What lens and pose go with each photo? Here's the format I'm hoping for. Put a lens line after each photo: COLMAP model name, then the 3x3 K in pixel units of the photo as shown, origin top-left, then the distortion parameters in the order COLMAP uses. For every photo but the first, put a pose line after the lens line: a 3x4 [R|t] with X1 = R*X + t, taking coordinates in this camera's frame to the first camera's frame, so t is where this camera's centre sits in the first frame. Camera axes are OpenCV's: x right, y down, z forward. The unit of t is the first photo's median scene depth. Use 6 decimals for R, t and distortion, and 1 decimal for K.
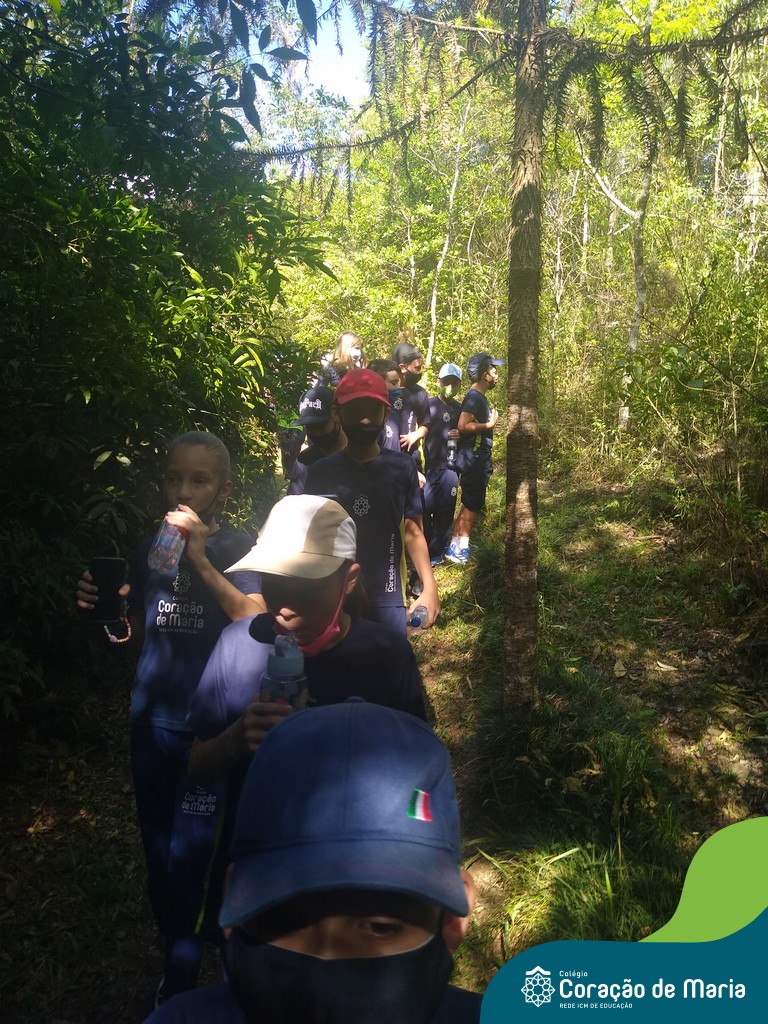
lens RADIAL K [[785.8, 0, 384.0], [0, 785.8, 512.0], [0, 0, 1]] dist [0.084505, -0.149181]
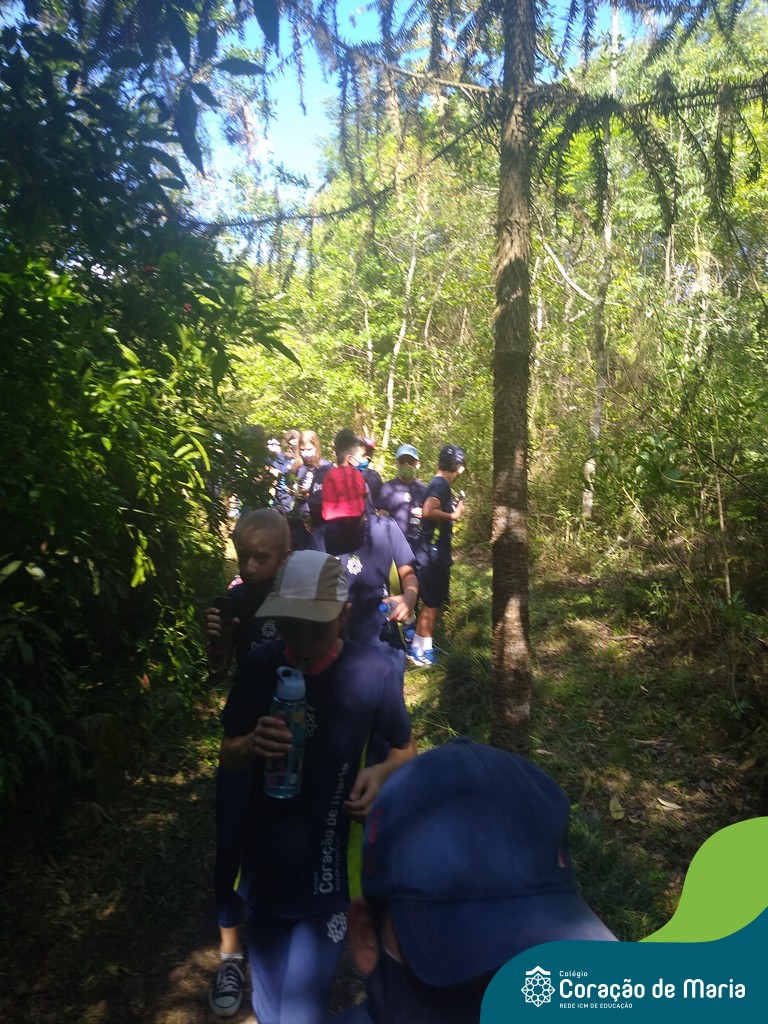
lens RADIAL K [[761.6, 0, 333.5], [0, 761.6, 525.8], [0, 0, 1]] dist [0.044256, -0.006980]
pose [[0.999920, 0.012522, -0.001786, -0.008782], [-0.012620, 0.997151, -0.074362, -0.030661], [0.000850, 0.074378, 0.997230, 0.104543]]
